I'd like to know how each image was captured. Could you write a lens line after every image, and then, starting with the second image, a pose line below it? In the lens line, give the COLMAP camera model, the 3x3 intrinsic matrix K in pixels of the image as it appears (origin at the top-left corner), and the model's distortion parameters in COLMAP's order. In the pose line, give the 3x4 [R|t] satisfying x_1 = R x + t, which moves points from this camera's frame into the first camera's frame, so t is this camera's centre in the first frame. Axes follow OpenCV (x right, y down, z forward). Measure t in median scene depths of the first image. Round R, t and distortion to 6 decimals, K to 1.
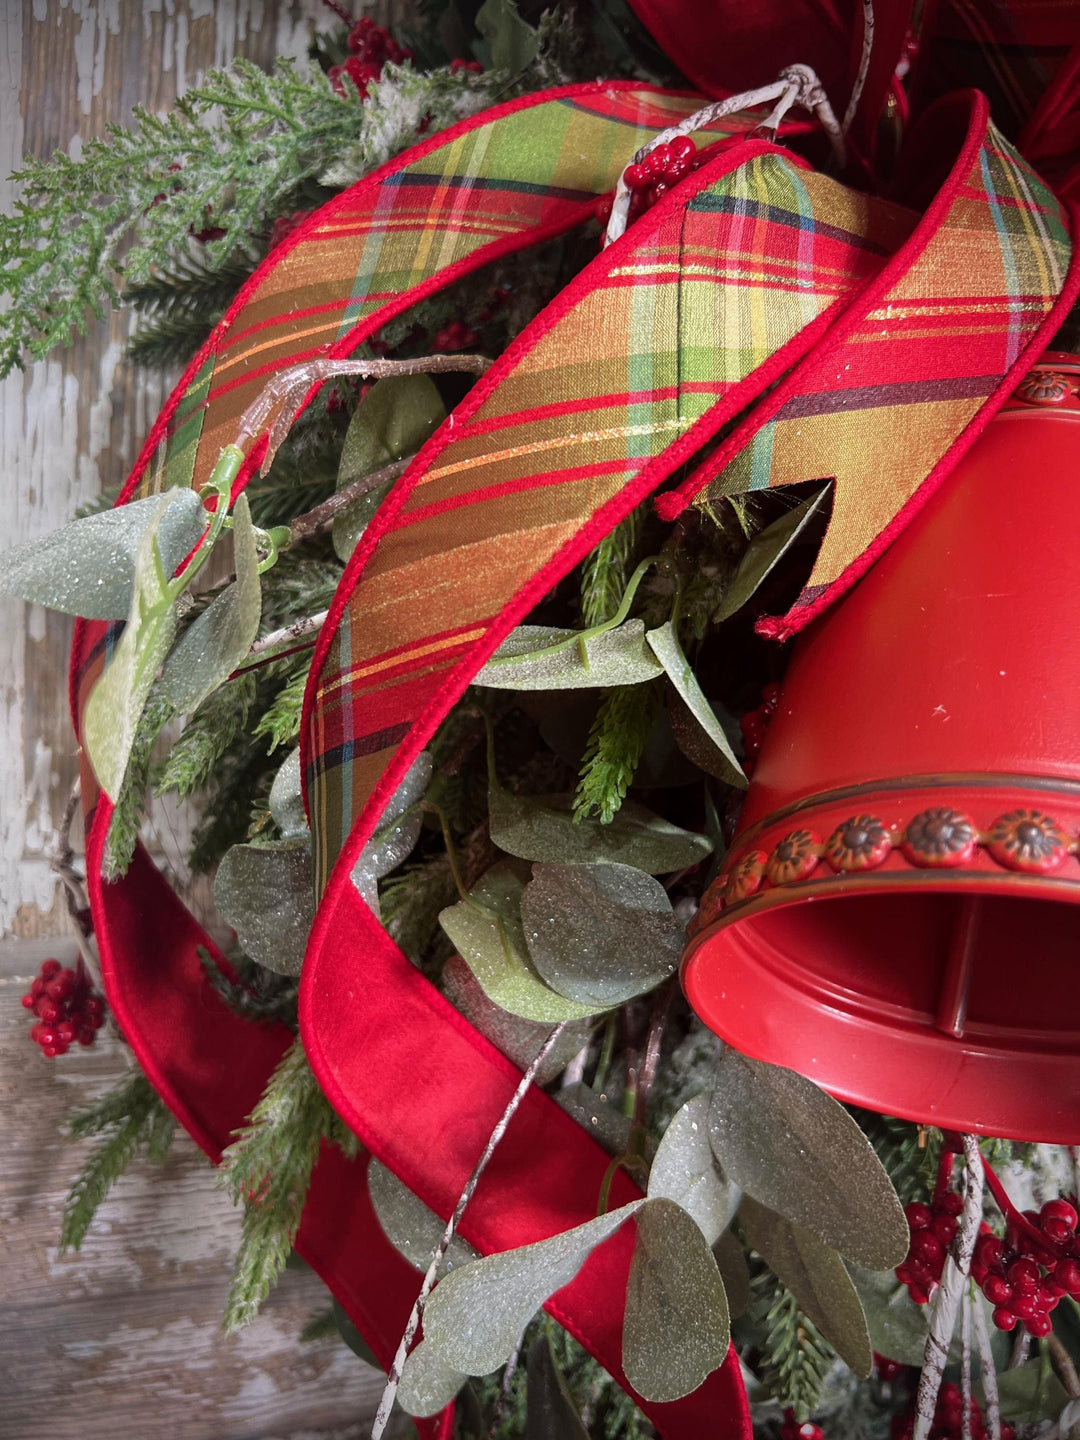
lens RADIAL K [[1128.9, 0, 540.4], [0, 1128.9, 746.1], [0, 0, 1]] dist [0.012443, -0.034666]
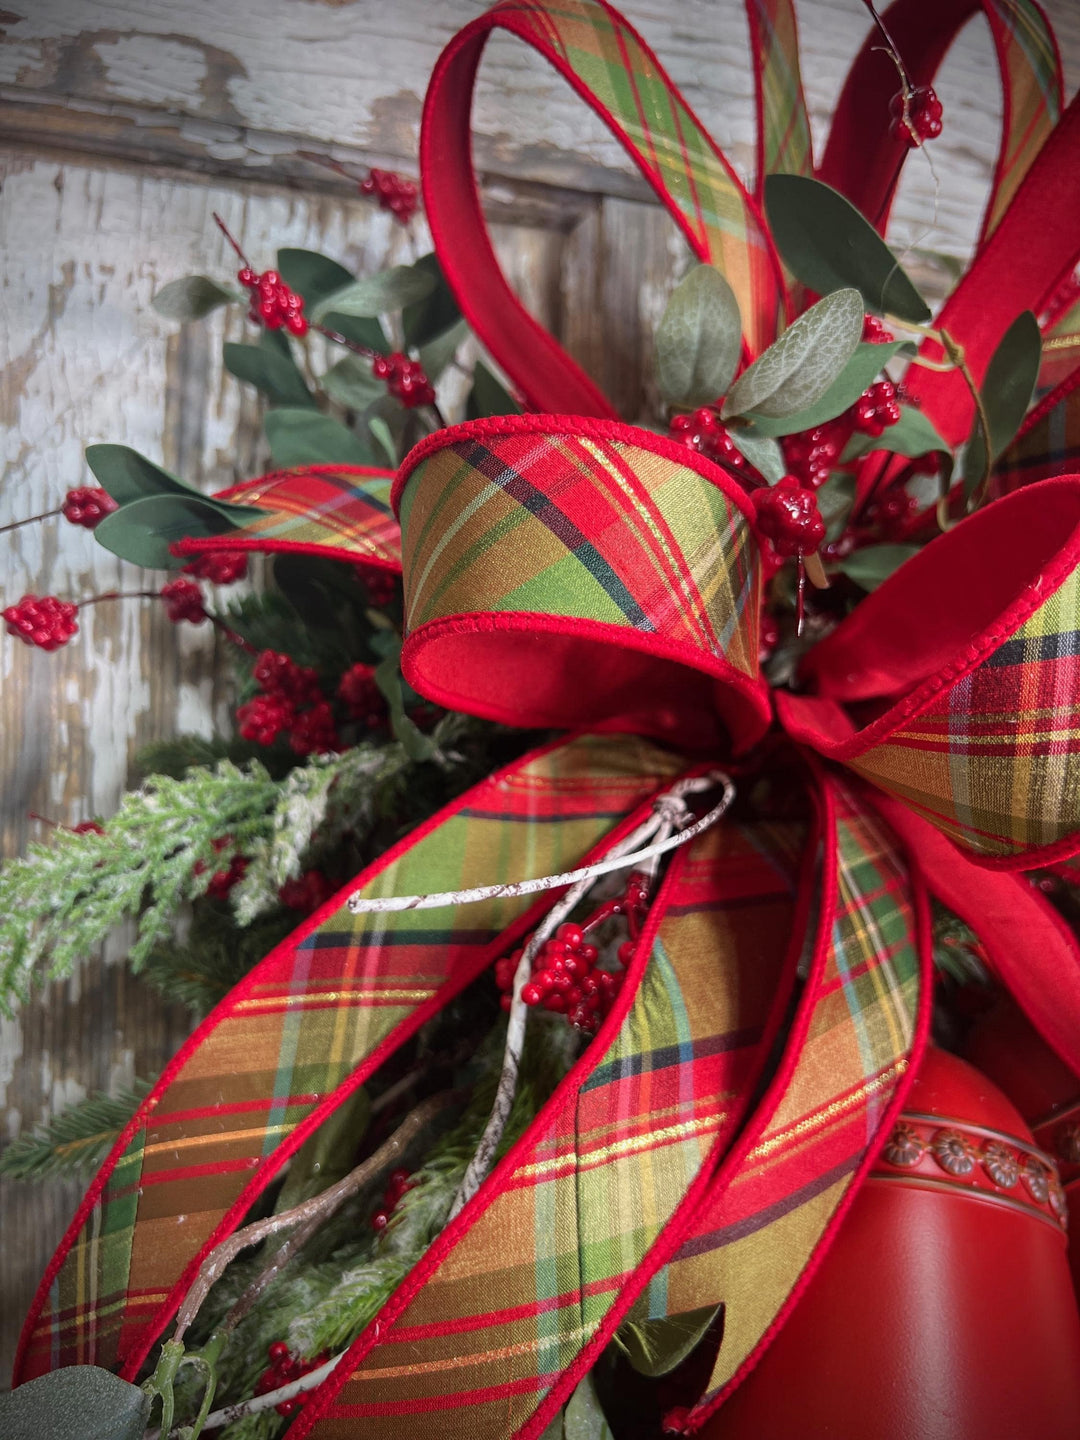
lens RADIAL K [[1128.9, 0, 546.6], [0, 1128.9, 730.9], [0, 0, 1]] dist [0.012443, -0.034666]
pose [[0.995201, -0.050863, 0.083599, 0.019077], [0.055789, 0.996775, -0.057686, -0.662771], [-0.080396, 0.062073, 0.994828, -0.114289]]
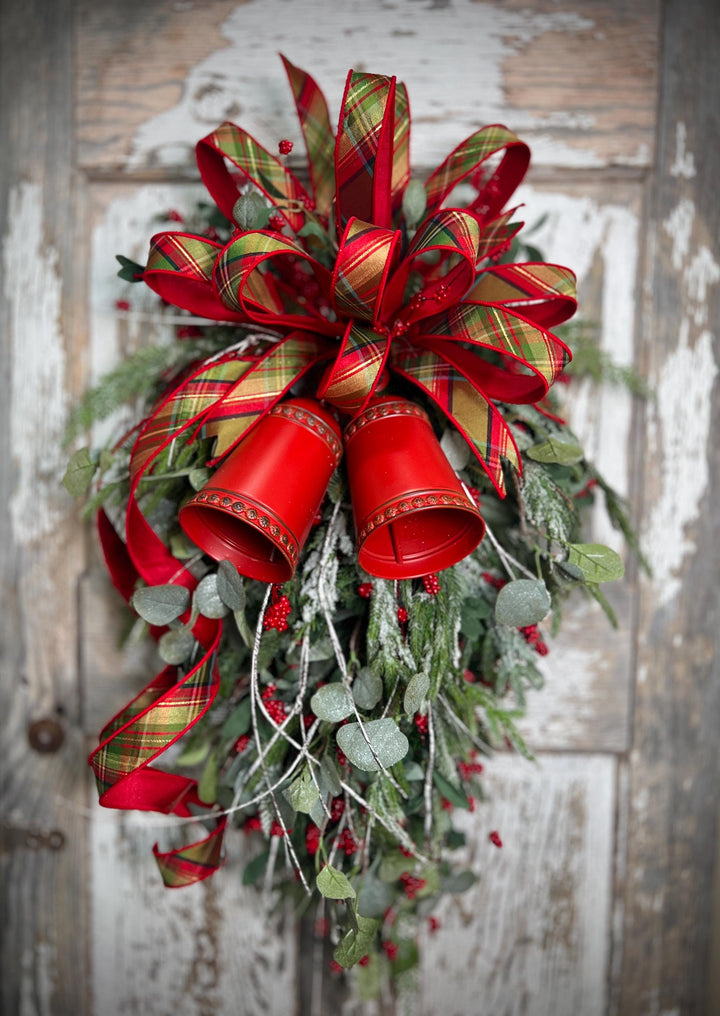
lens RADIAL K [[790.1, 0, 334.9], [0, 790.1, 514.2], [0, 0, 1]] dist [0.033580, -0.049348]
pose [[0.933794, -0.017838, -0.357367, 1.699776], [-0.012344, 0.996556, -0.081996, 0.325138], [0.357599, 0.080979, 0.930358, -1.704881]]
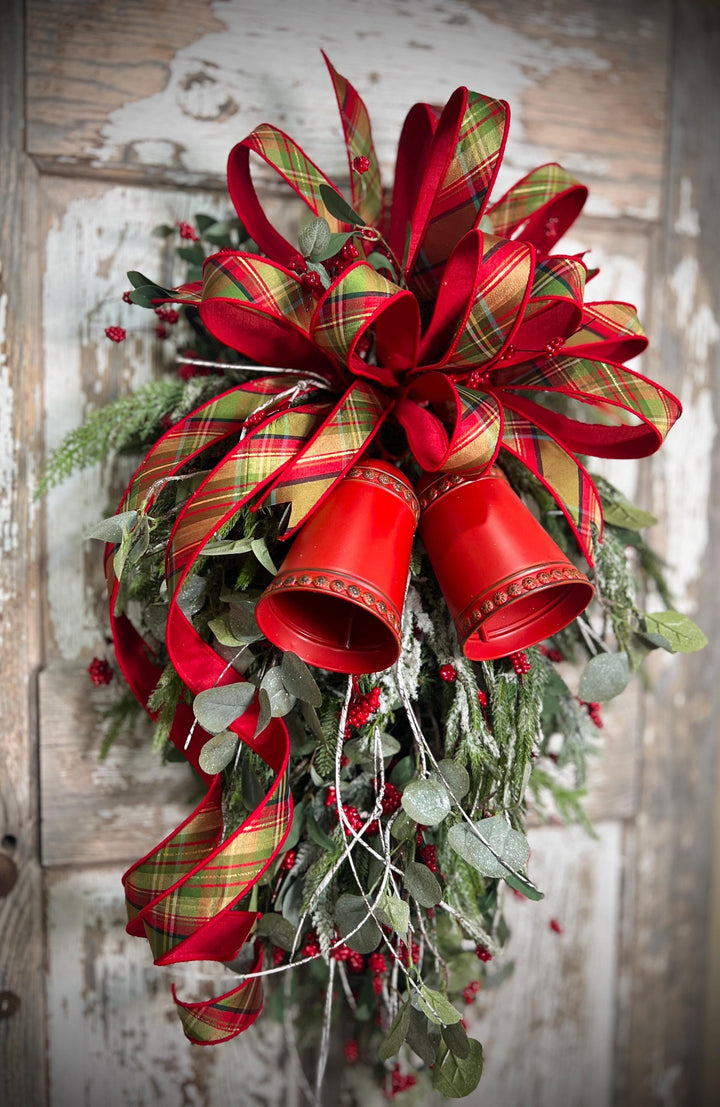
lens RADIAL K [[858.5, 0, 356.1], [0, 858.5, 567.9], [0, 0, 1]] dist [0.033182, -0.050125]
pose [[0.996683, -0.039608, -0.071099, 0.618977], [0.034818, 0.997119, -0.067397, 0.190968], [0.073564, 0.064698, 0.995190, -1.790893]]
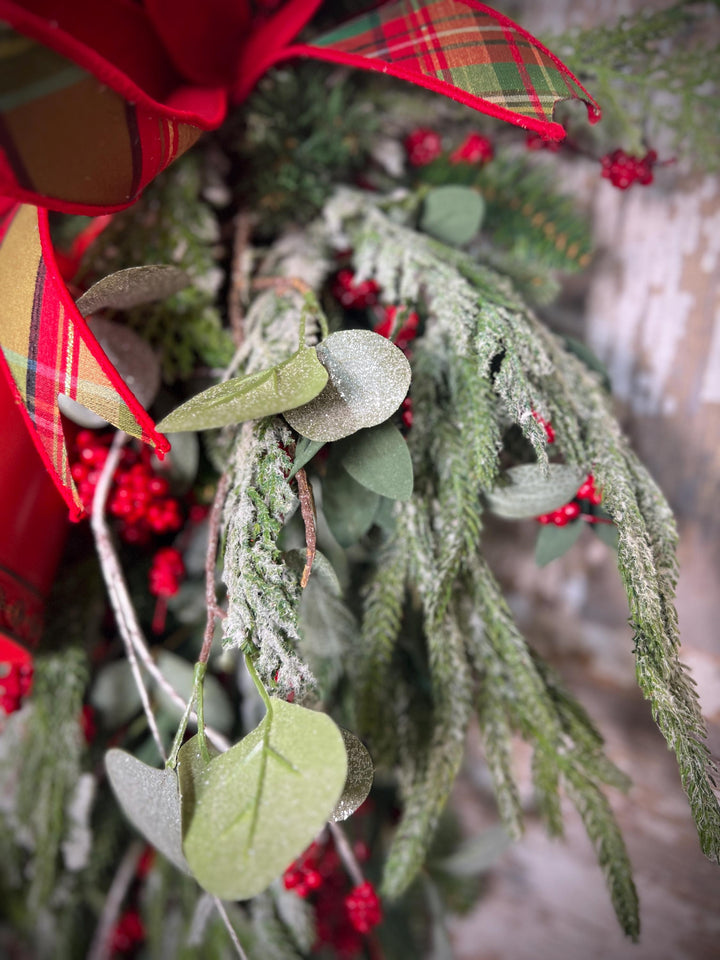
lens RADIAL K [[752.6, 0, 356.6], [0, 752.6, 473.3], [0, 0, 1]] dist [0.012443, -0.034666]
pose [[0.502321, 0.116577, -0.856786, 2.268513], [-0.128829, 0.989901, 0.059159, -0.151191], [0.855030, 0.080662, 0.512267, 1.078325]]
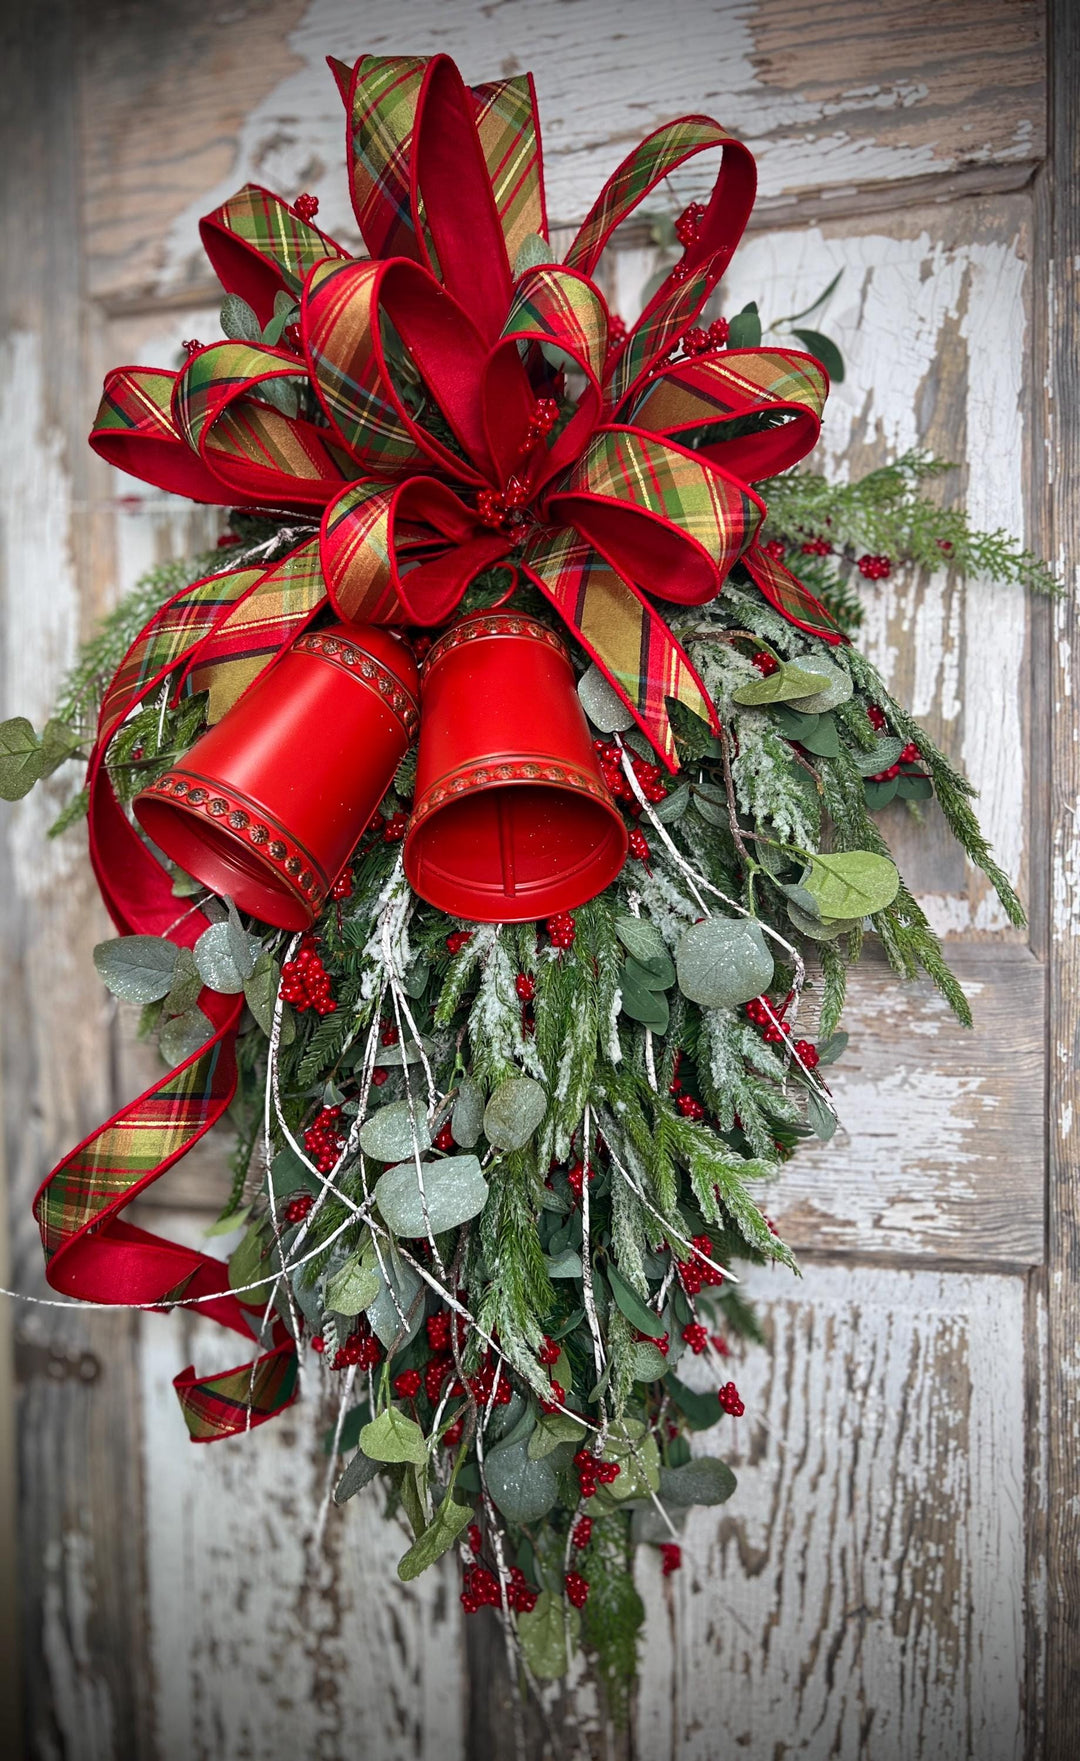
lens RADIAL K [[1362.1, 0, 502.3], [0, 1362.1, 894.3], [0, 0, 1]] dist [0.035476, -0.046947]
pose [[0.816715, -0.039567, -0.575683, 2.572609], [-0.017066, 0.995554, -0.092635, 0.540100], [0.576789, 0.085481, 0.812409, -1.241302]]
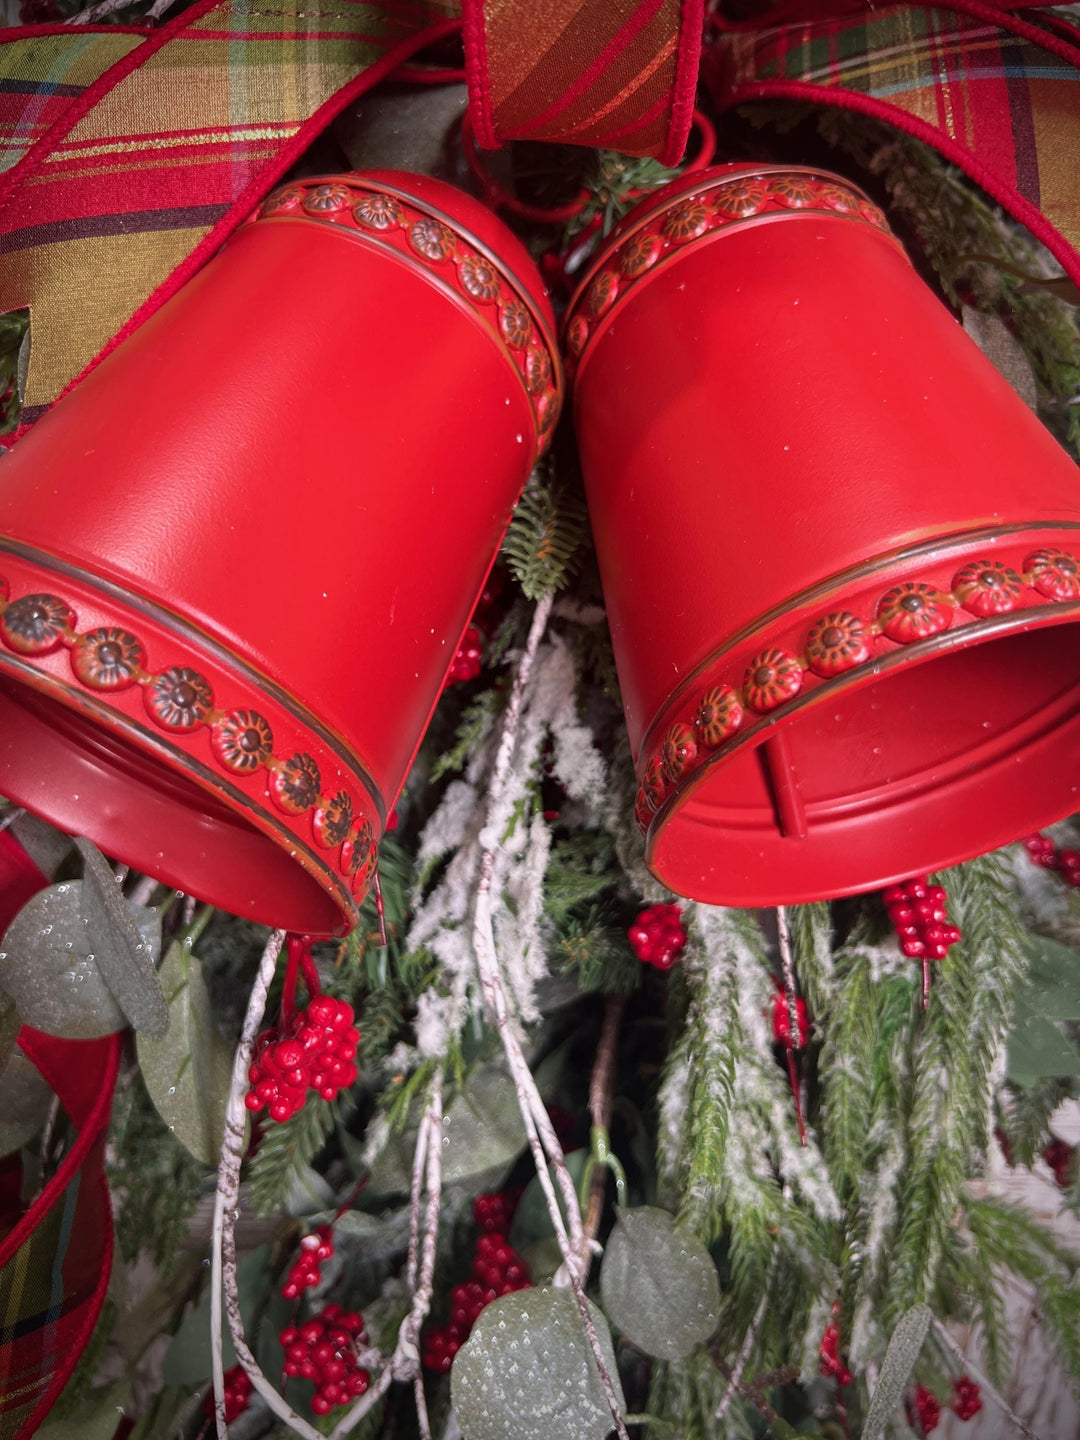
lens RADIAL K [[1128.9, 0, 538.7], [0, 1128.9, 726.6], [0, 0, 1]] dist [0.012443, -0.034666]
pose [[0.944354, 0.000697, -0.328929, 0.973136], [0.000127, 0.999997, 0.002481, 0.151181], [0.328930, -0.002385, 0.944351, 0.100589]]
